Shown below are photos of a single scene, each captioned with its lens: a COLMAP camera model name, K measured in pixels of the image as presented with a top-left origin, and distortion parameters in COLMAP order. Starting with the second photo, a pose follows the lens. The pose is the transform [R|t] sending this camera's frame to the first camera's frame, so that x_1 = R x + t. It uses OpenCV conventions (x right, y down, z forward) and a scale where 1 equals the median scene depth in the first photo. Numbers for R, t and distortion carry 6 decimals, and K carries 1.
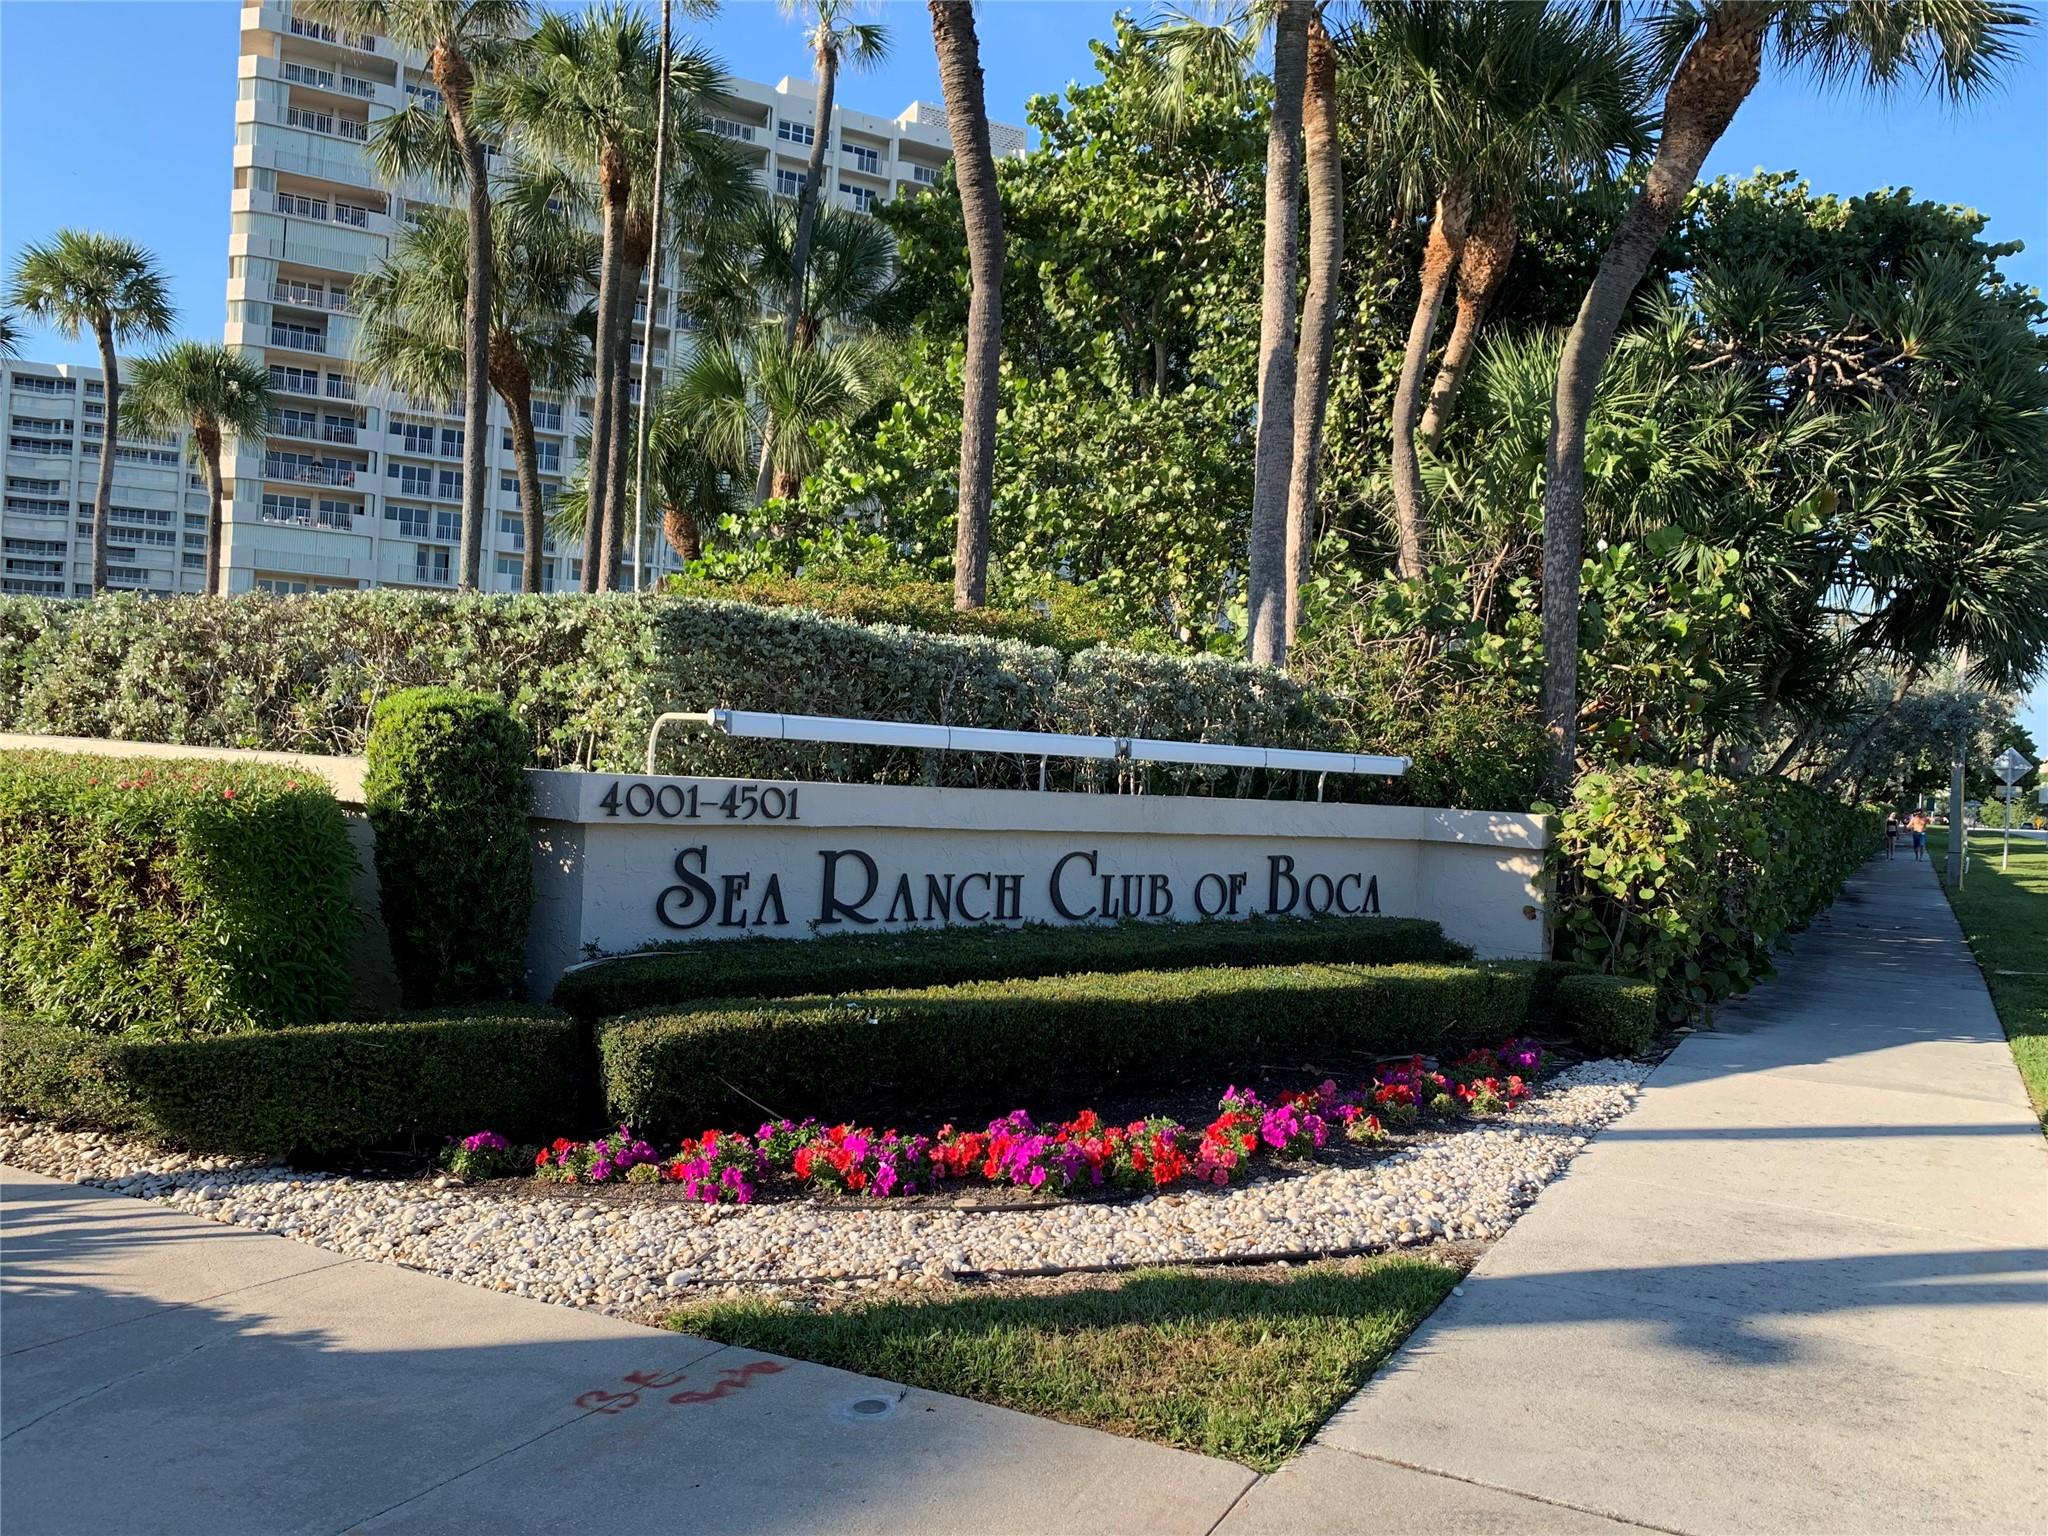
lens RADIAL K [[1490.9, 0, 1024.0], [0, 1490.9, 768.0], [0, 0, 1]] dist [-0.001746, -0.034237]
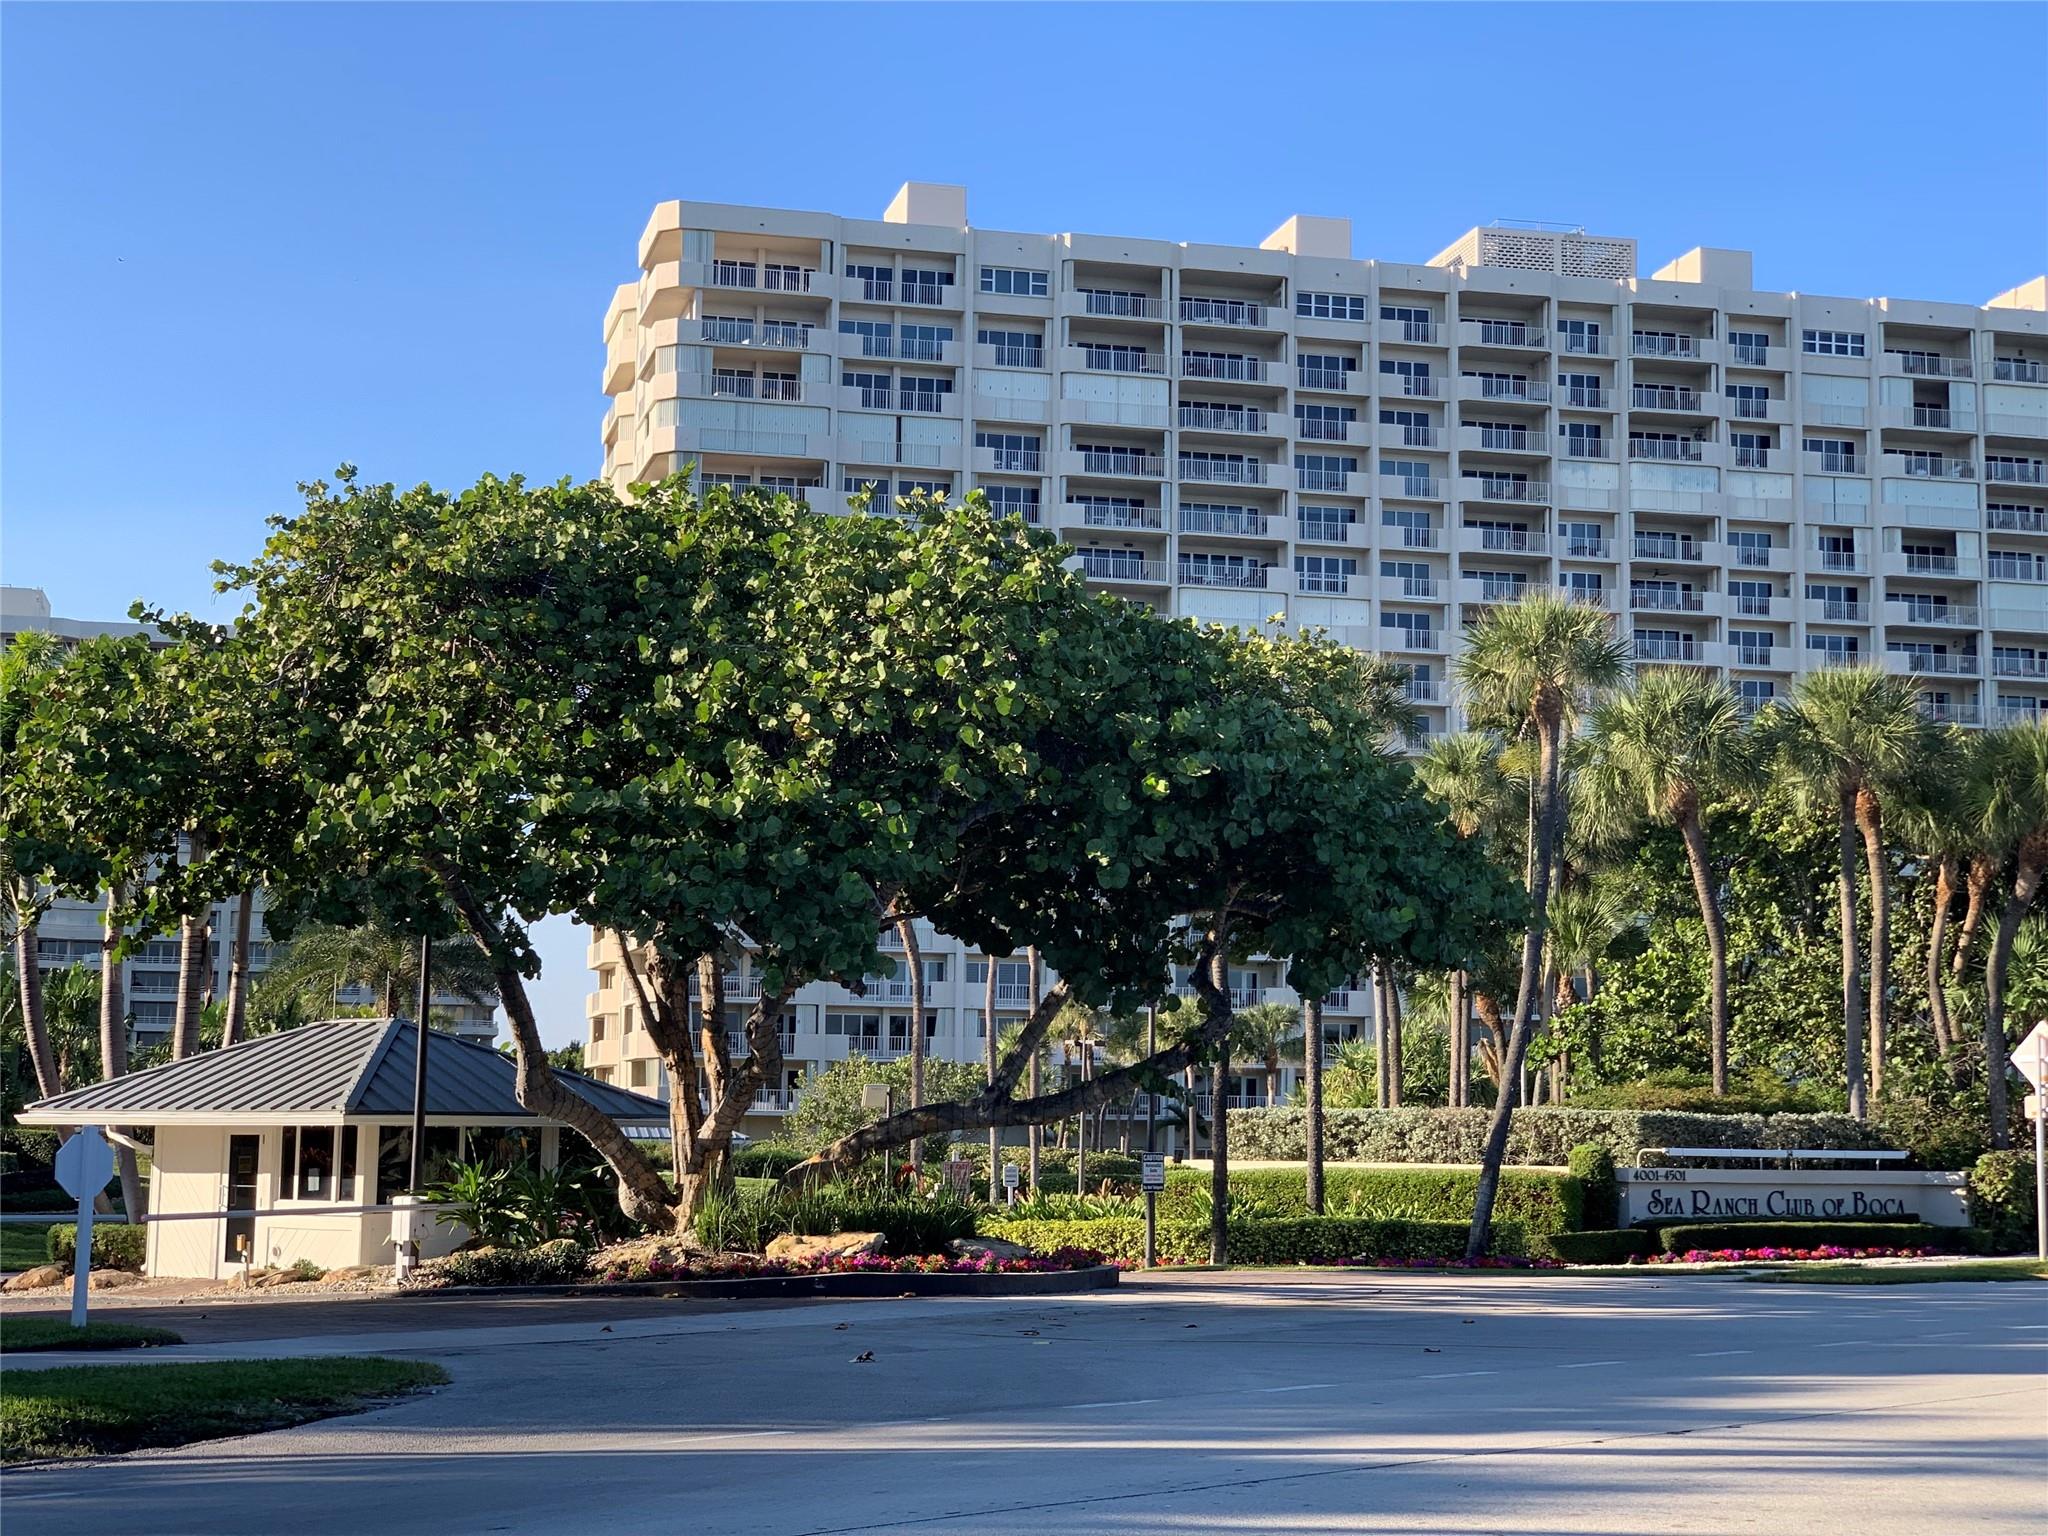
lens RADIAL K [[2826.2, 0, 1024.0], [0, 2826.2, 768.0], [0, 0, 1]] dist [0.263153, -1.282870]
pose [[0.974759, -0.070060, -0.211981, -0.135460], [0.039981, 0.988916, -0.142991, -0.016024], [0.219649, 0.130907, 0.966756, -4.286183]]
